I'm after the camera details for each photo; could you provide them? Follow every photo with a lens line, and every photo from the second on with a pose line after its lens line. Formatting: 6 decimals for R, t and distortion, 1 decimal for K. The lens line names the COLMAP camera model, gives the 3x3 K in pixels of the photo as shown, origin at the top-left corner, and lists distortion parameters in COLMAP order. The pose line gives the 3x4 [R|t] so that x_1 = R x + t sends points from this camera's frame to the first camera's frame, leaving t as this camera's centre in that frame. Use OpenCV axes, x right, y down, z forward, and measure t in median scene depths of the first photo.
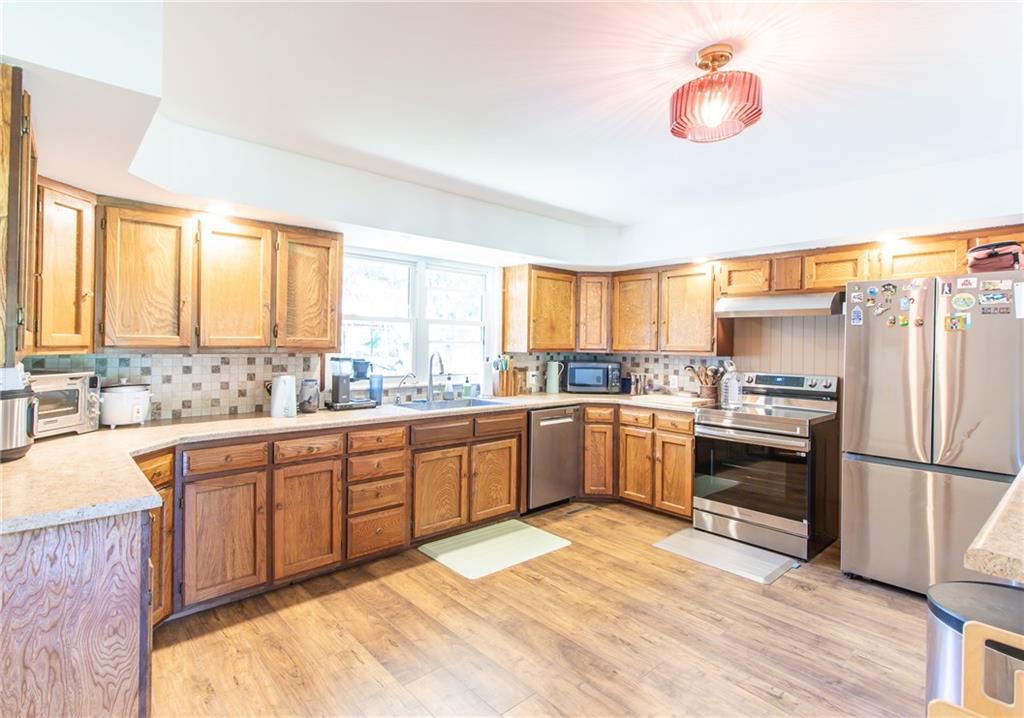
lens RADIAL K [[510.8, 0, 512.0], [0, 510.8, 359.0], [0, 0, 1]] dist [-0.000208, -0.000015]
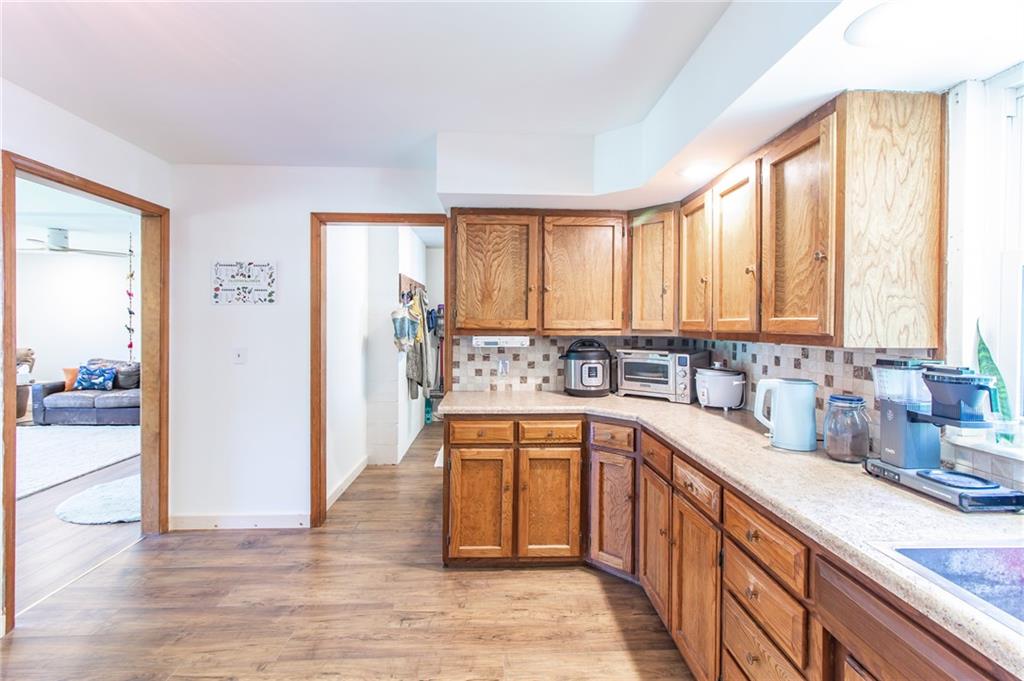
lens RADIAL K [[471.9, 0, 512.0], [0, 471.9, 340.5], [0, 0, 1]] dist [0.000789, 0.000081]
pose [[-0.640335, 0.015595, -0.767937, 0.202437], [-0.031511, 0.998419, 0.046550, -0.031538], [0.767449, 0.054007, -0.638832, 1.119507]]
